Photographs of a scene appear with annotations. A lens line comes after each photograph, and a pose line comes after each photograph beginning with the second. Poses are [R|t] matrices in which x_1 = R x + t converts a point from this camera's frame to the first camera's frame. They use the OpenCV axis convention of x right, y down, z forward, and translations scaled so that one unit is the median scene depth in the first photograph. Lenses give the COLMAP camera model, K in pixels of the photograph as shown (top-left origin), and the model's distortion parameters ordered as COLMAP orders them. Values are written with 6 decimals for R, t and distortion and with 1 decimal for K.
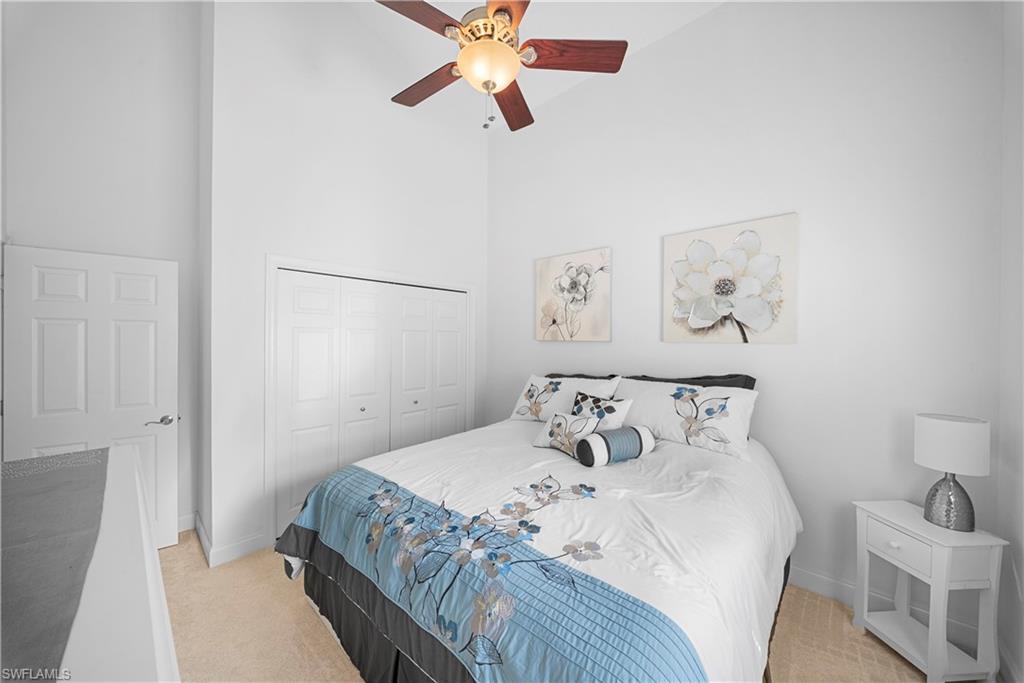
lens RADIAL K [[359.9, 0, 515.6], [0, 359.9, 340.3], [0, 0, 1]] dist [-0.002323, -0.003249]
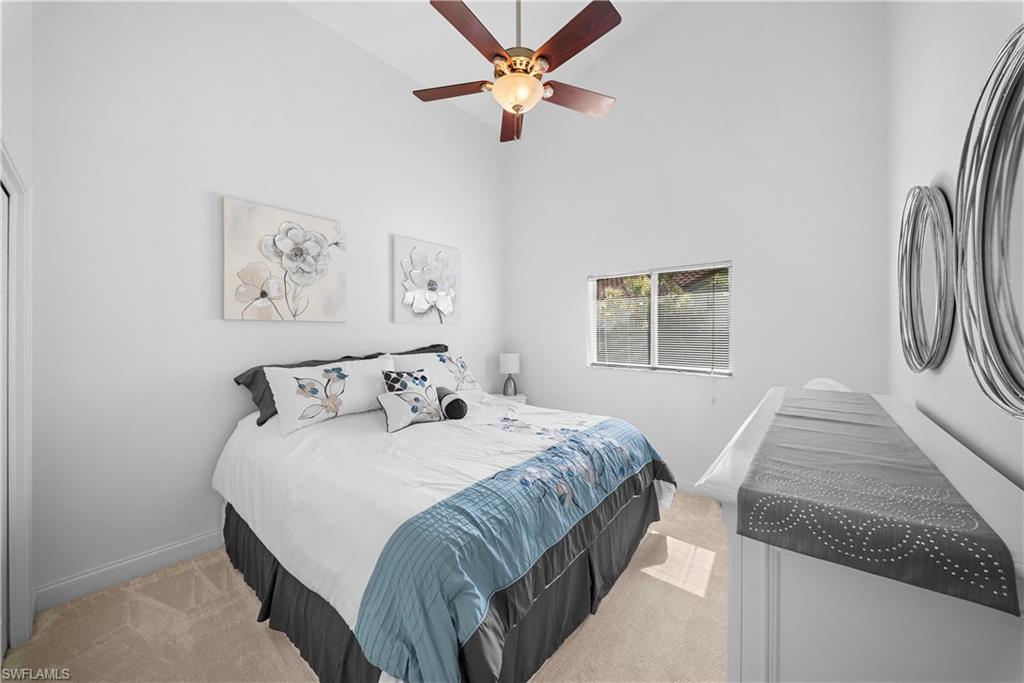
lens RADIAL K [[359.9, 0, 515.1], [0, 359.9, 333.3], [0, 0, 1]] dist [-0.002323, -0.003249]
pose [[-0.044557, -0.008176, 0.998973, -0.713646], [0.012989, 0.999877, 0.008763, 0.030296], [-0.998922, 0.013366, -0.044446, 0.585204]]
